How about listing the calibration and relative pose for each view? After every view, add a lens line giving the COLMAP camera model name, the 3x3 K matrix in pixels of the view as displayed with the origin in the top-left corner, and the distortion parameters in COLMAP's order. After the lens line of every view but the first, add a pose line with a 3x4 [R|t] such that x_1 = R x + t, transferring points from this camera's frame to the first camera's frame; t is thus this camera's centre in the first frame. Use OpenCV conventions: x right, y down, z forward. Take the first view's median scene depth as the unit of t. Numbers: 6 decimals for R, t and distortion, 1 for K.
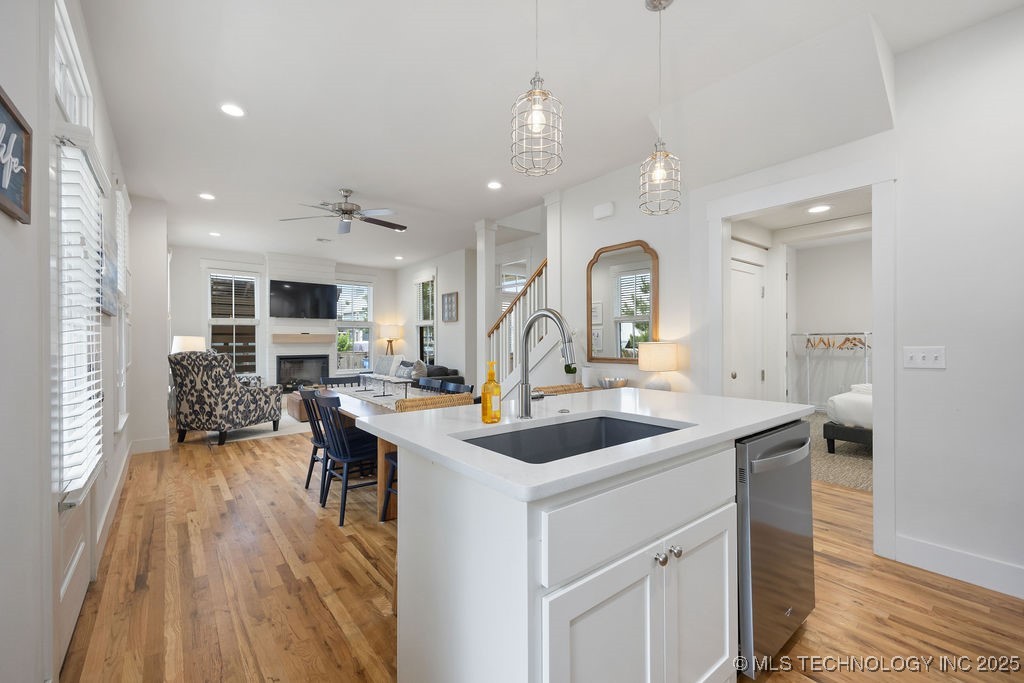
lens RADIAL K [[426.9, 0, 512.0], [0, 426.9, 341.5], [0, 0, 1]] dist [-0.000438, -0.000011]
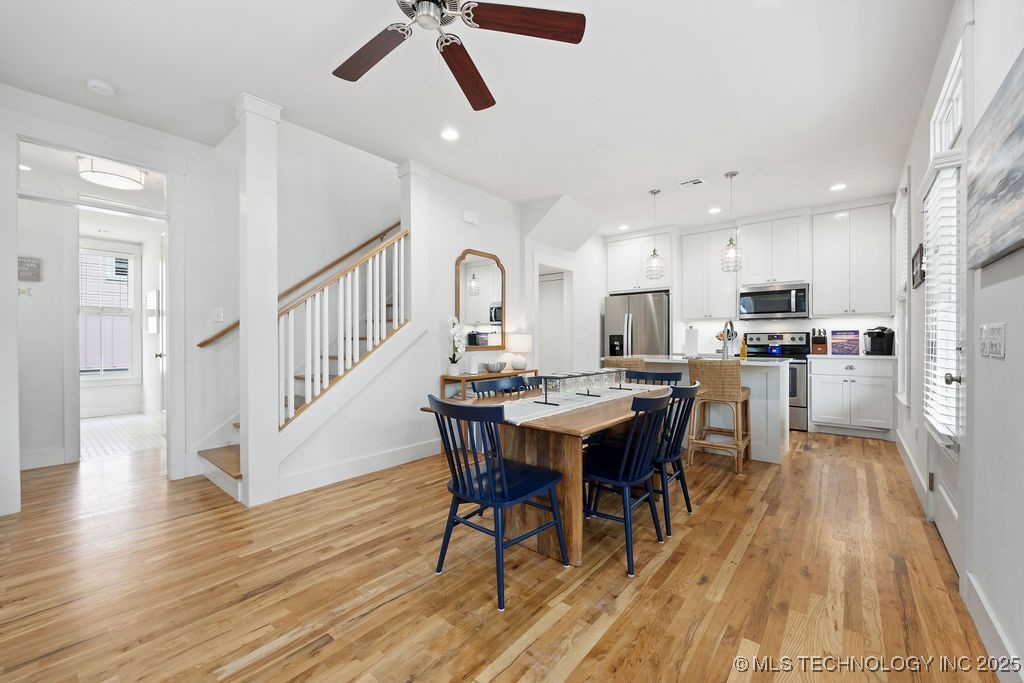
lens RADIAL K [[408.0, 0, 507.3], [0, 408.0, 341.4], [0, 0, 1]] dist [-0.002245, -0.000265]
pose [[-0.190293, -0.000546, 0.981727, -0.654098], [0.004684, 0.999988, 0.001464, 0.017100], [-0.981716, 0.004877, -0.190289, 0.835050]]
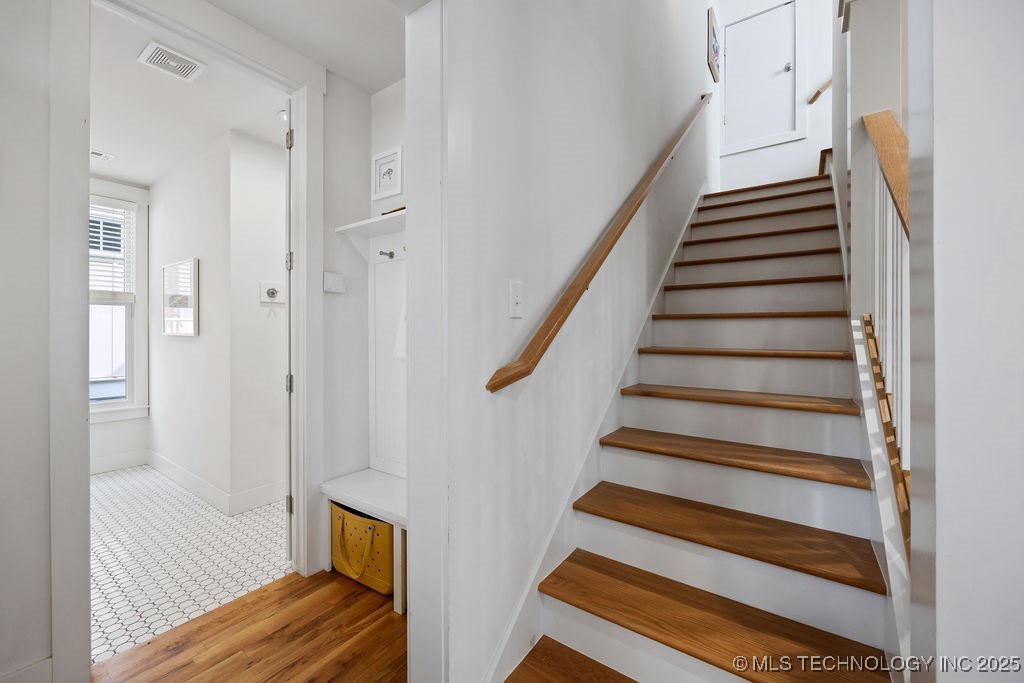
lens RADIAL K [[407.3, 0, 508.6], [0, 407.3, 336.7], [0, 0, 1]] dist [-0.004017, -0.000290]
pose [[-0.272620, -0.003180, 0.962116, -0.145717], [0.001355, 0.999992, 0.003689, -0.006263], [-0.962121, 0.002309, -0.272614, 1.242728]]
